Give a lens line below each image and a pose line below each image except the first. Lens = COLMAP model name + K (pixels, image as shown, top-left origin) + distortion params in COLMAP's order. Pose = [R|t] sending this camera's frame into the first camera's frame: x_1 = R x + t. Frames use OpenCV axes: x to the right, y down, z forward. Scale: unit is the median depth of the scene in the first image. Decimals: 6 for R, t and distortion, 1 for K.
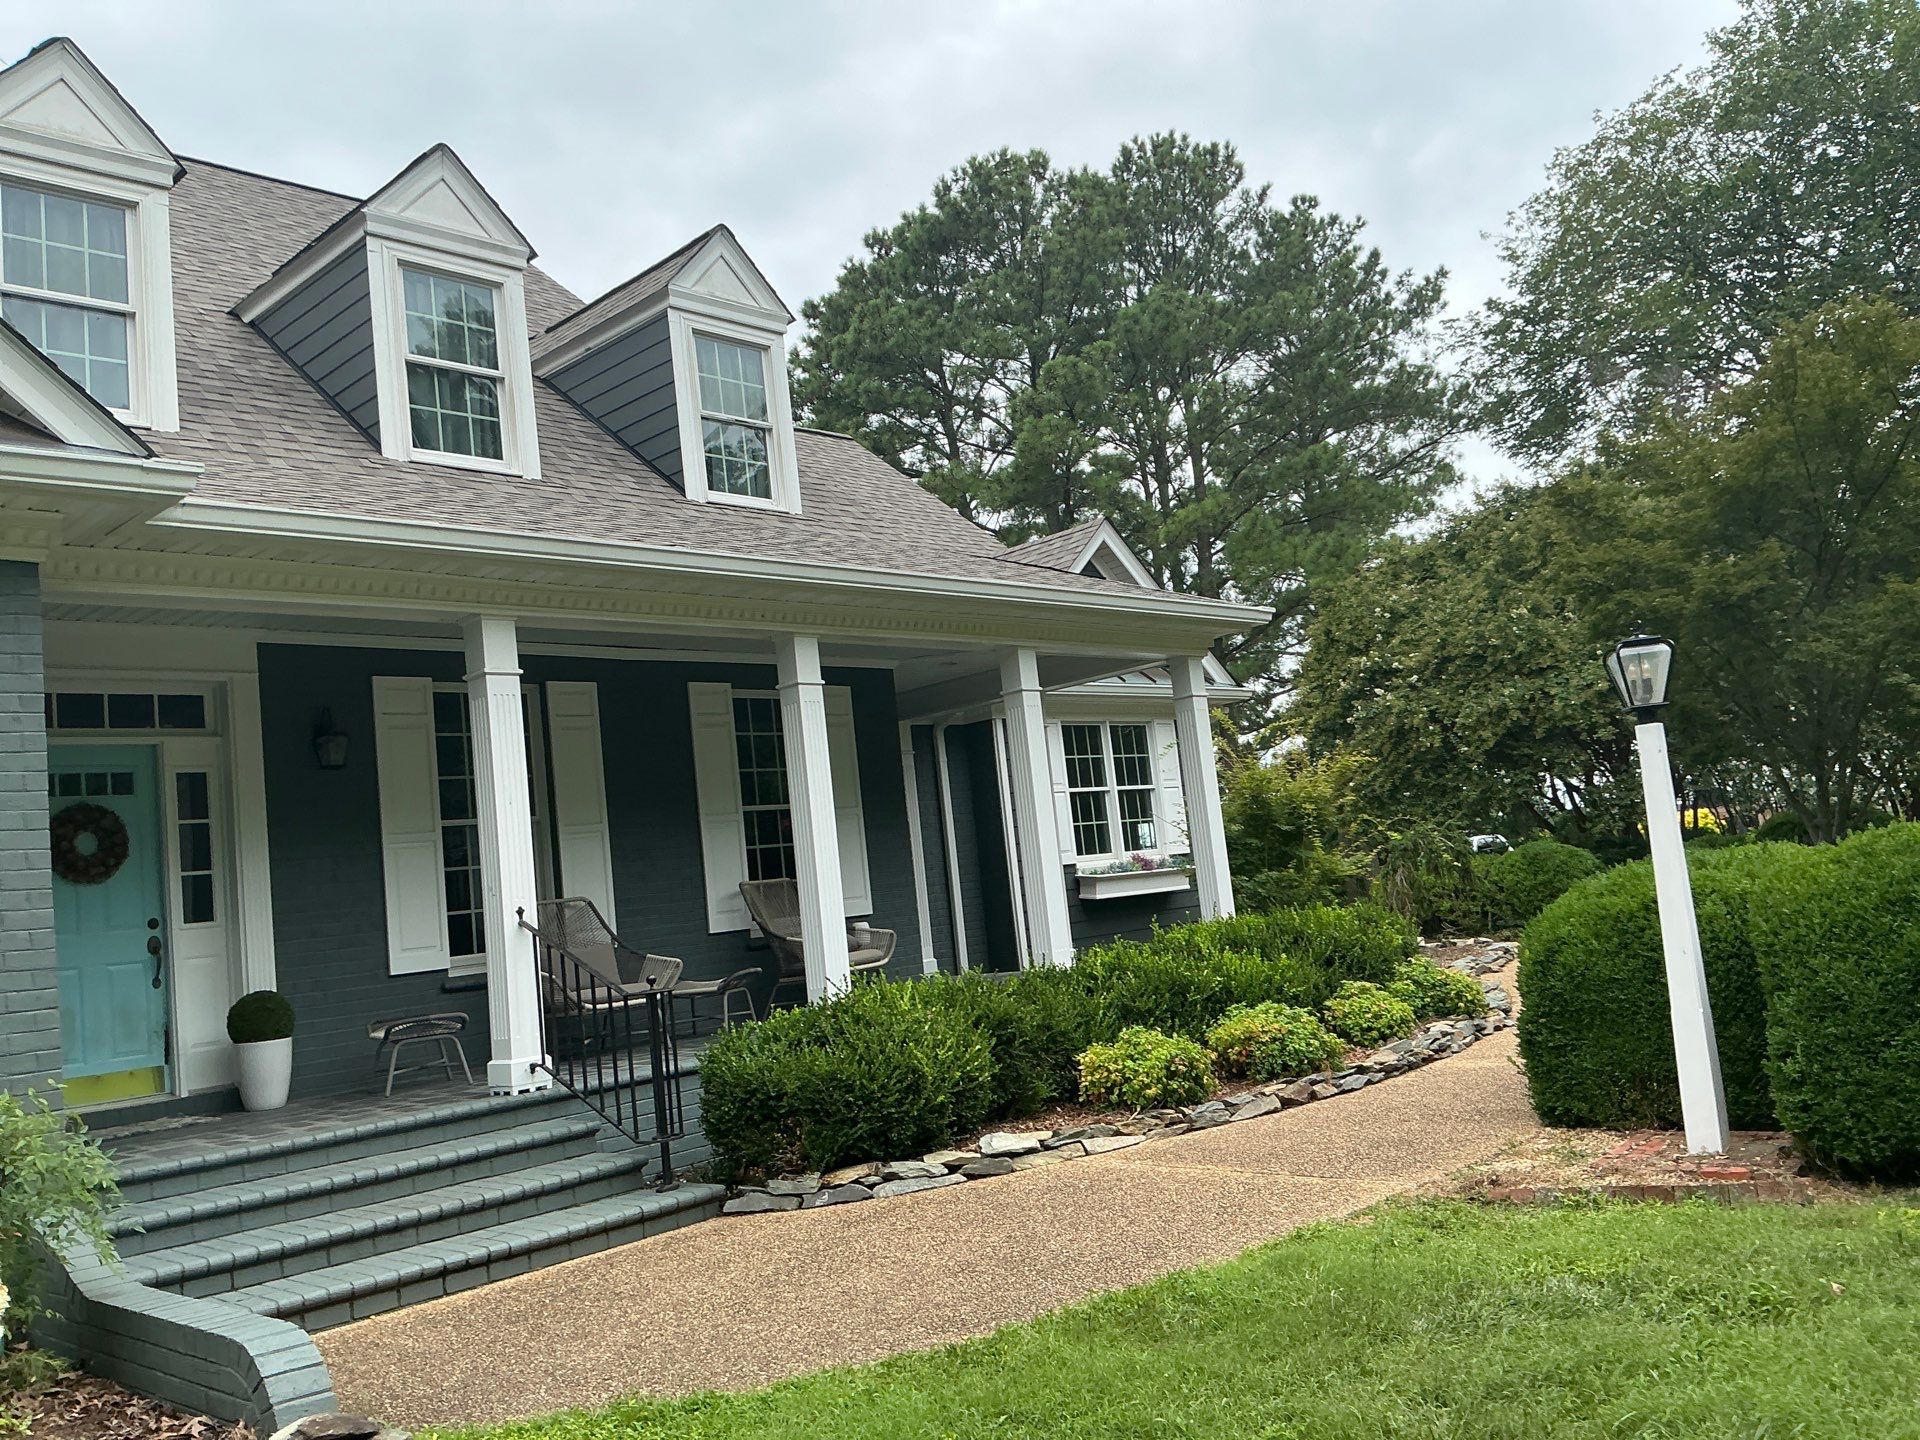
lens RADIAL K [[1627.0, 0, 932.2], [0, 1627.0, 715.6], [0, 0, 1]] dist [0.087376, -0.006771]
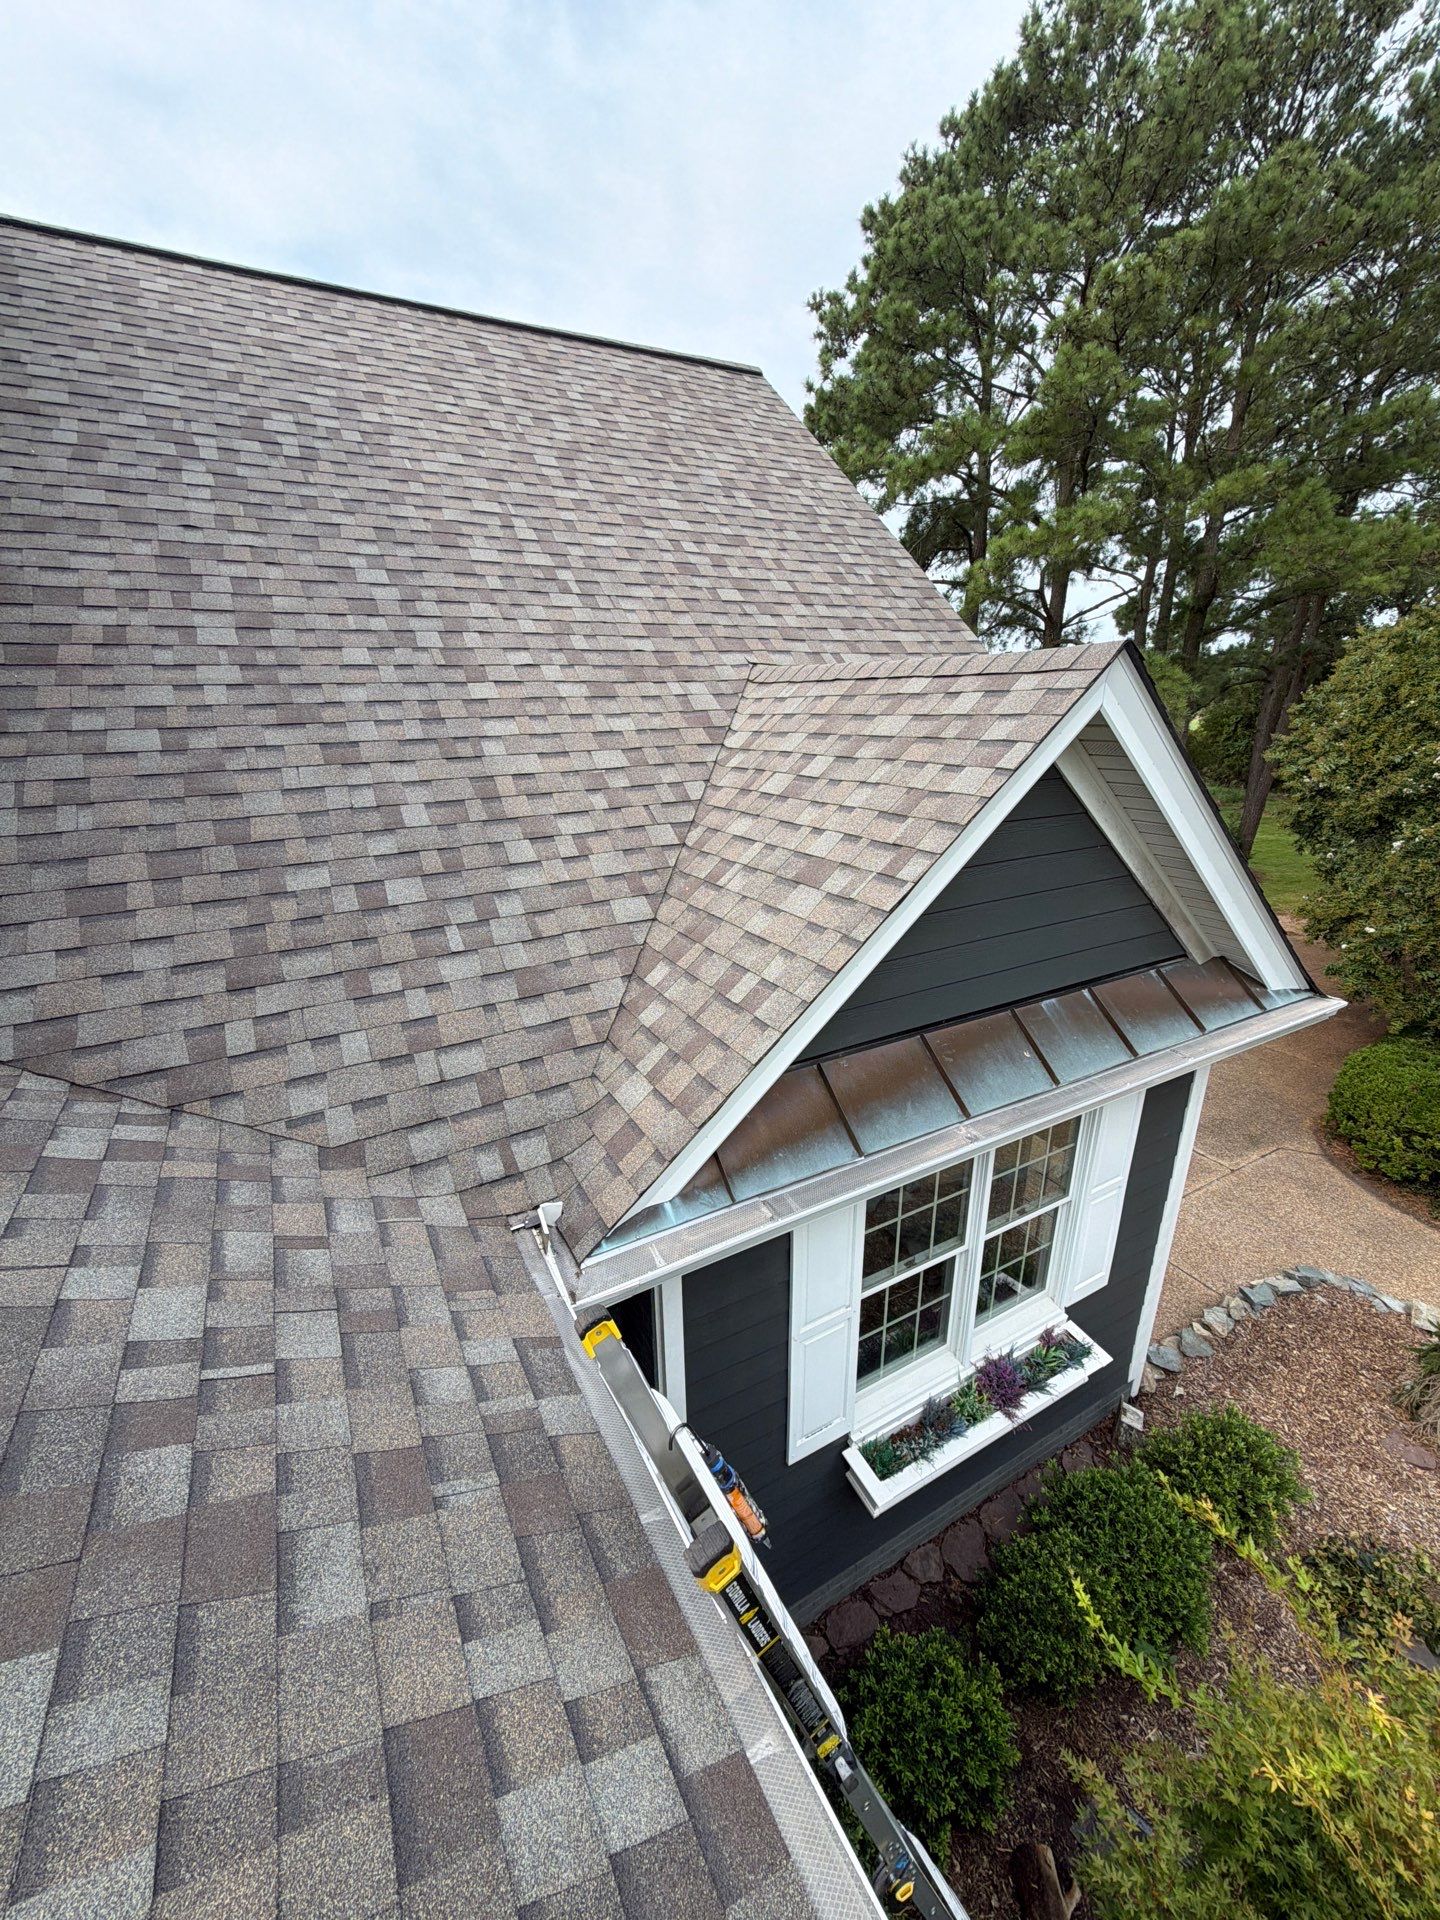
lens RADIAL K [[768.6, 0, 725.2], [0, 768.6, 957.9], [0, 0, 1]] dist [0.000912, -0.000583]
pose [[0.954785, 0.186654, -0.231398, 0.036646], [-0.060730, 0.884383, 0.462794, -0.062040], [0.291027, -0.427816, 0.855732, 0.387363]]
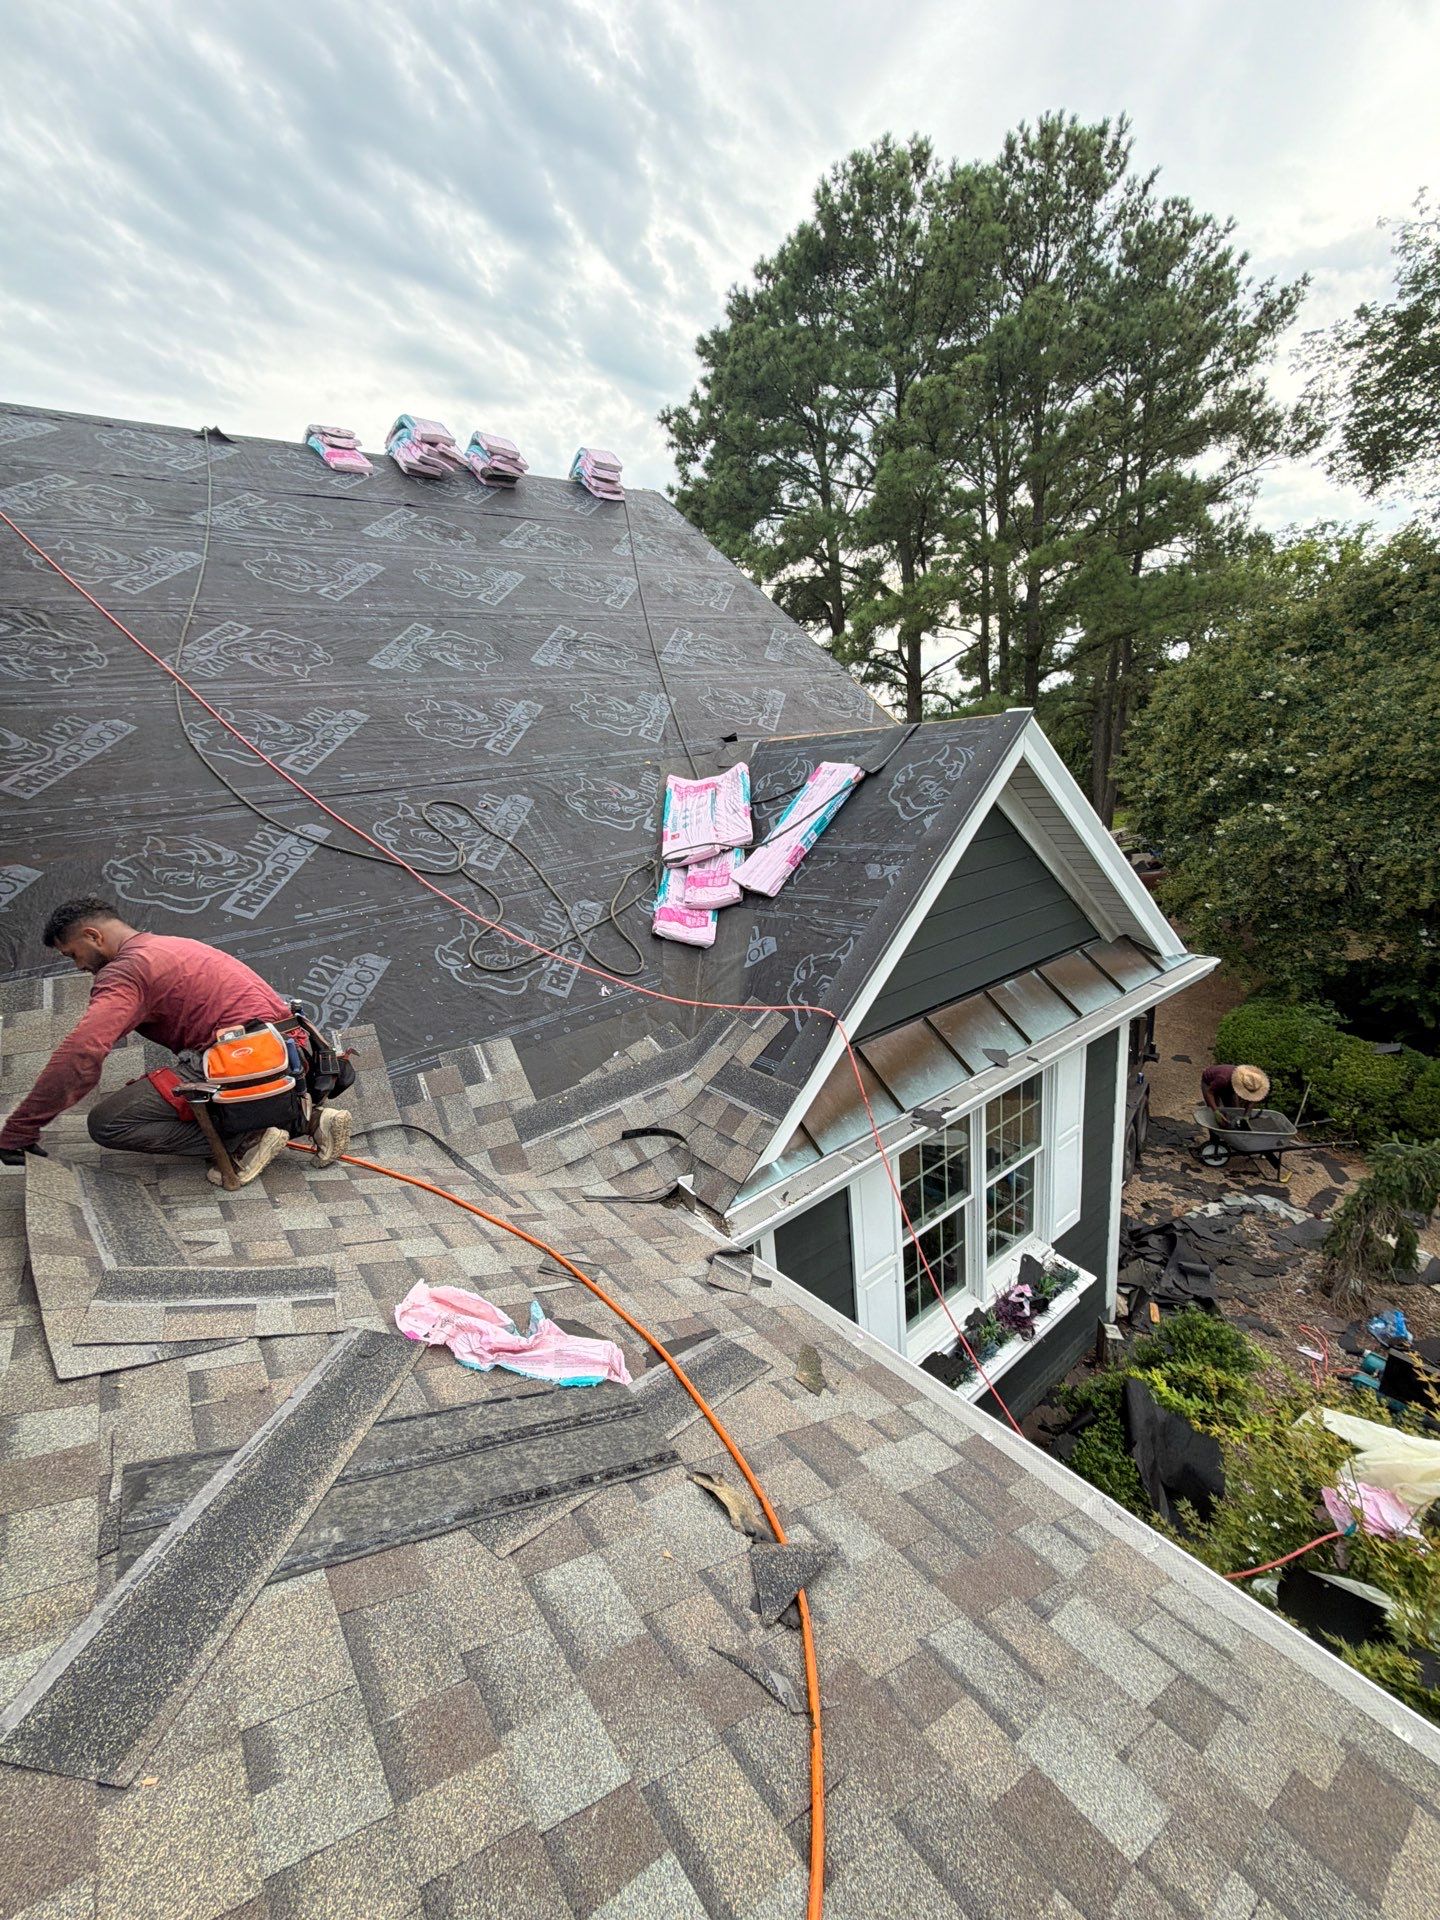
lens RADIAL K [[766.9, 0, 721.3], [0, 766.9, 955.3], [0, 0, 1]] dist [-0.001266, 0.000058]
pose [[0.991360, 0.048775, -0.121762, 0.024251], [0.001953, 0.922699, 0.385517, -0.065592], [0.131154, -0.382424, 0.914631, 0.365406]]
